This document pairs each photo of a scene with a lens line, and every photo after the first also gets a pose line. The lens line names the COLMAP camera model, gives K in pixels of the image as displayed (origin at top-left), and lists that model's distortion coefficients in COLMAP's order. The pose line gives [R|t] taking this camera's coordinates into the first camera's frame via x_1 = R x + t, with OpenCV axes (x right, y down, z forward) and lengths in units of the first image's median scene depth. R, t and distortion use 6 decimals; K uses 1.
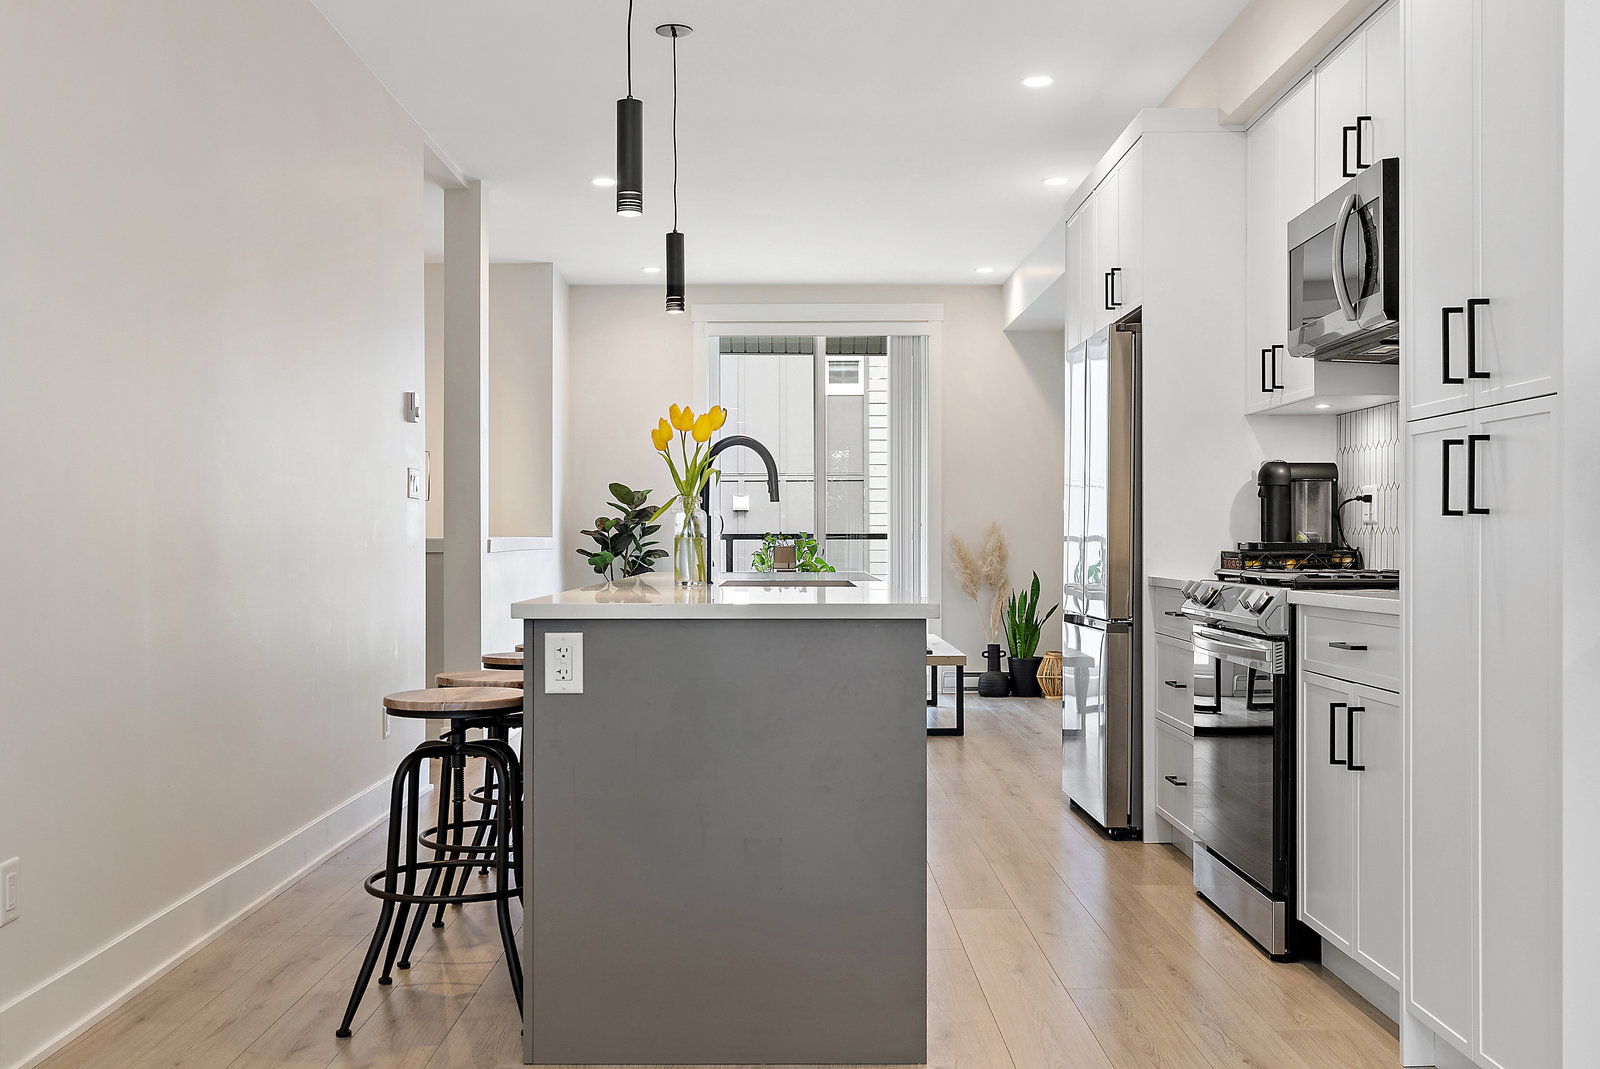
lens RADIAL K [[1566.8, 0, 800.0], [0, 1566.8, 534.5], [0, 0, 1]] dist [0.001976, 0.001637]
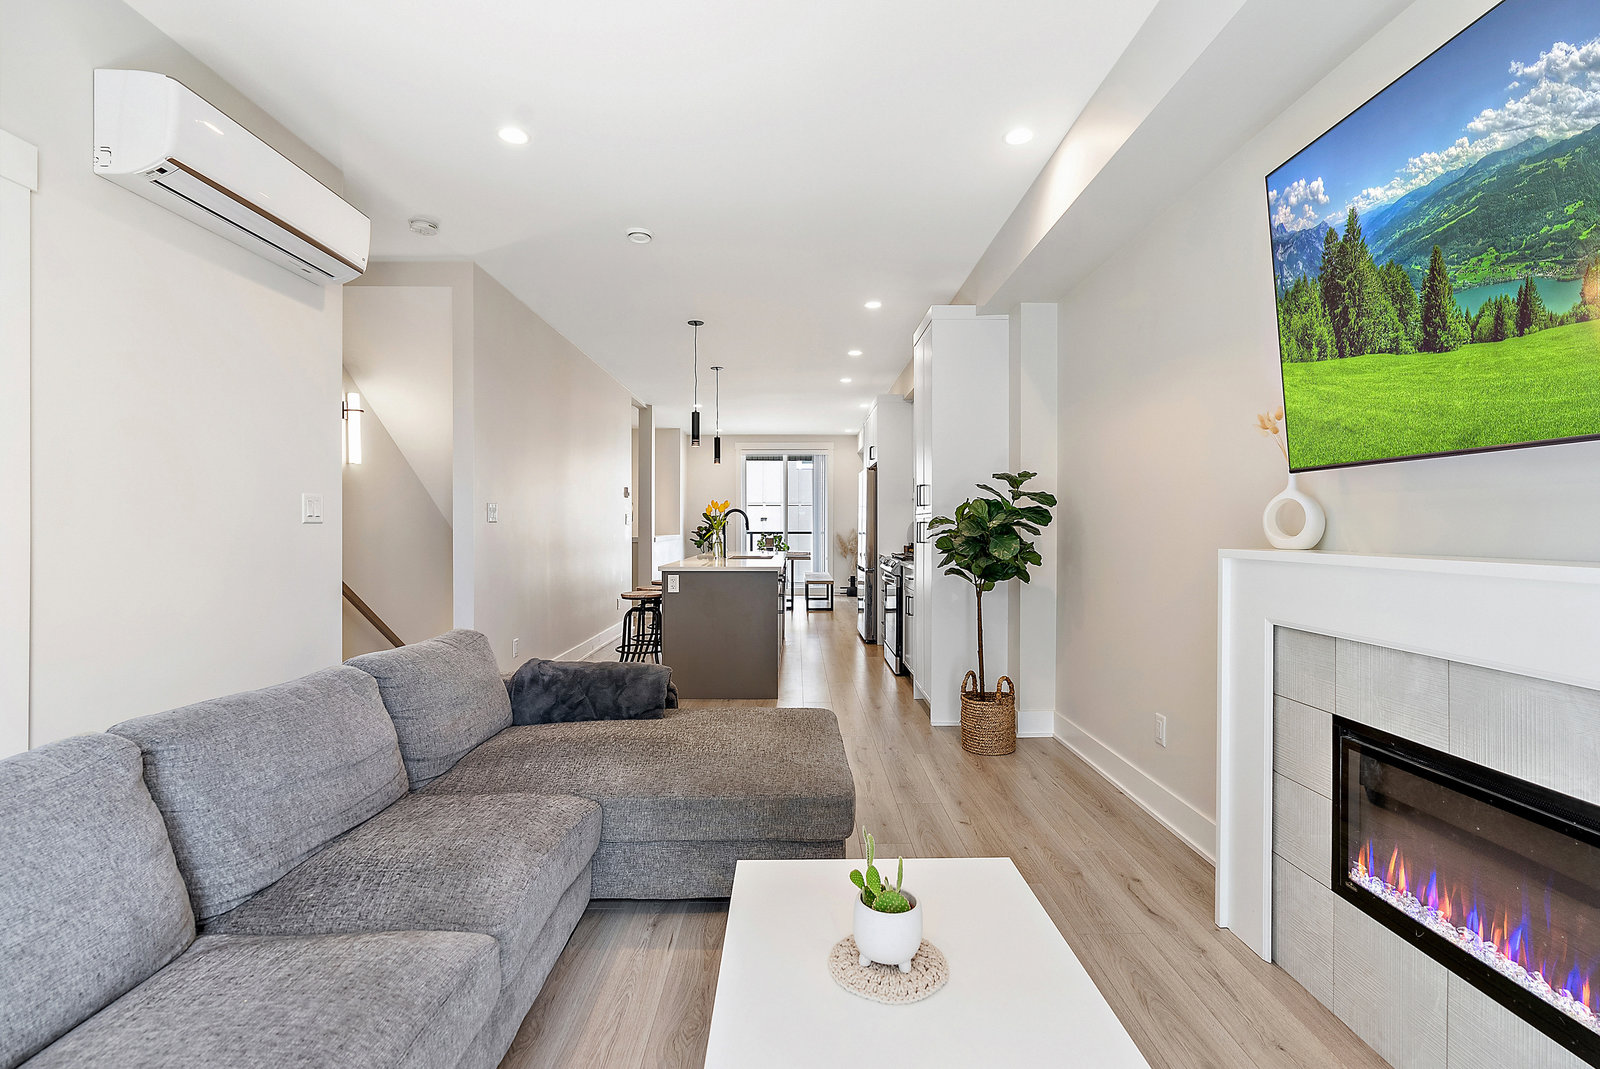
lens RADIAL K [[715.1, 0, 795.7], [0, 715.1, 530.7], [0, 0, 1]] dist [-0.018686, 0.005510]
pose [[0.999983, 0.001655, -0.005621, 0.068778], [-0.001602, 0.999955, 0.009361, -0.027010], [0.005636, -0.009352, 0.999940, -0.310203]]
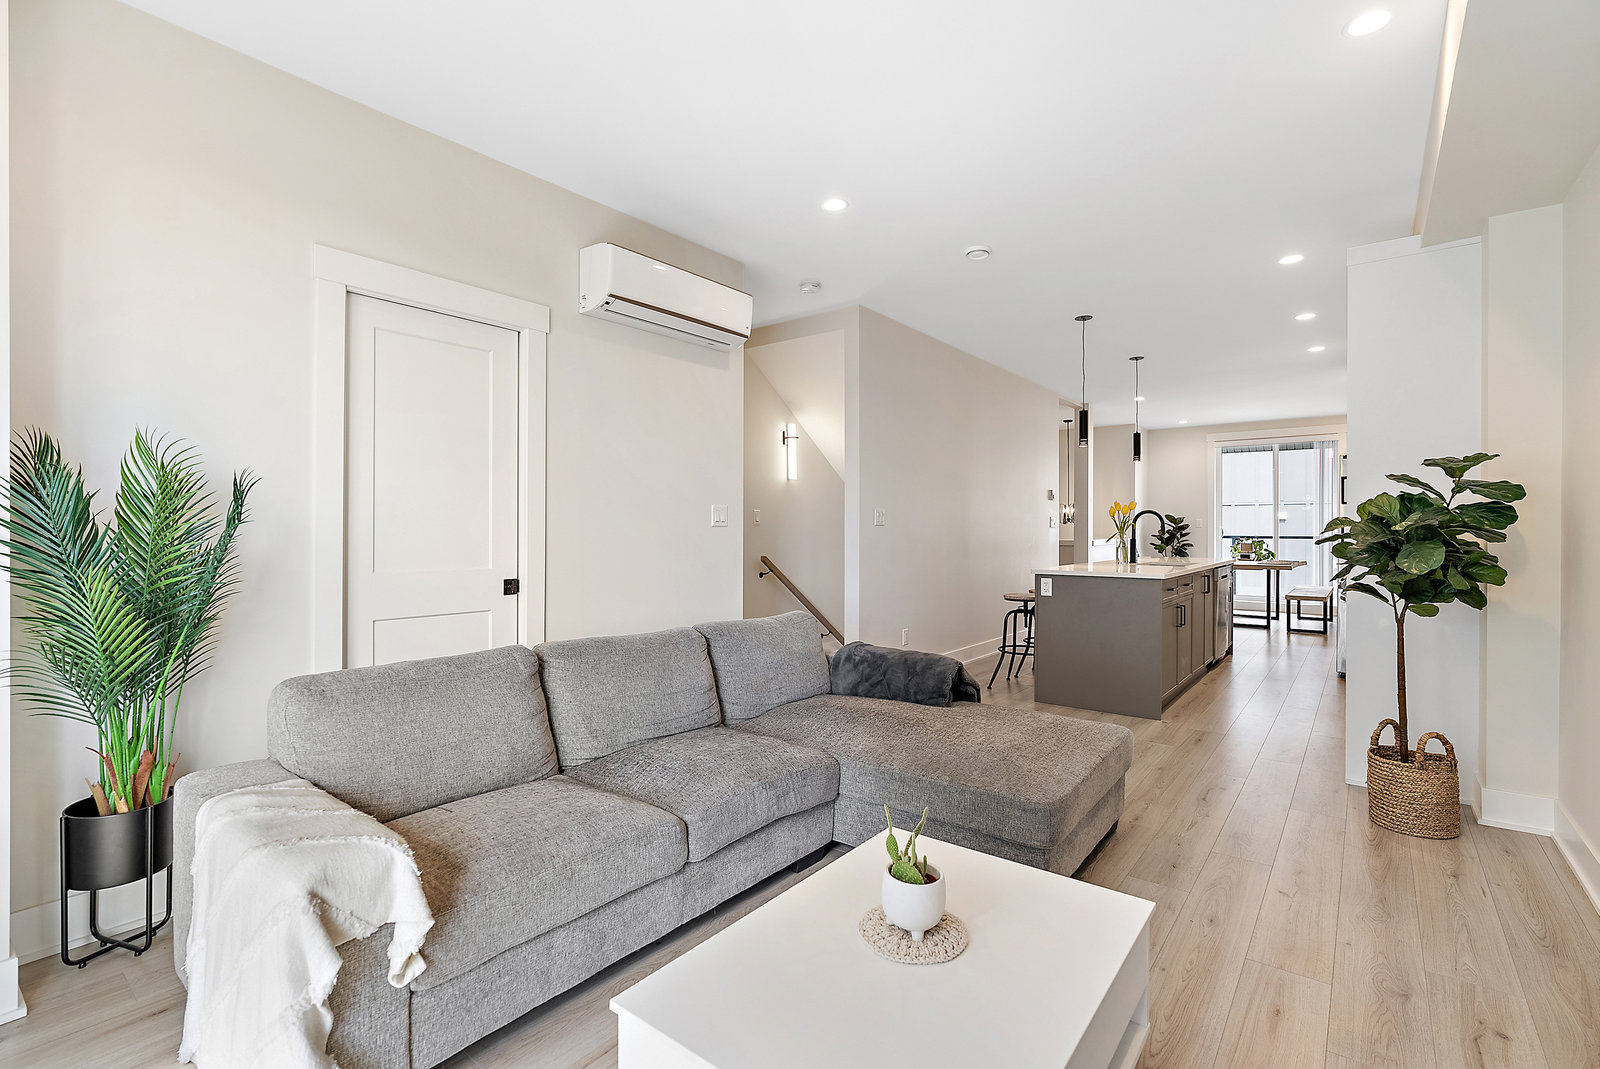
lens RADIAL K [[715.1, 0, 795.7], [0, 715.1, 530.7], [0, 0, 1]] dist [-0.018686, 0.005510]
pose [[0.775608, 0.003968, -0.631203, 0.219626], [-0.000256, 0.999982, 0.005972, -0.027146], [0.631215, -0.004470, 0.775595, -0.300635]]
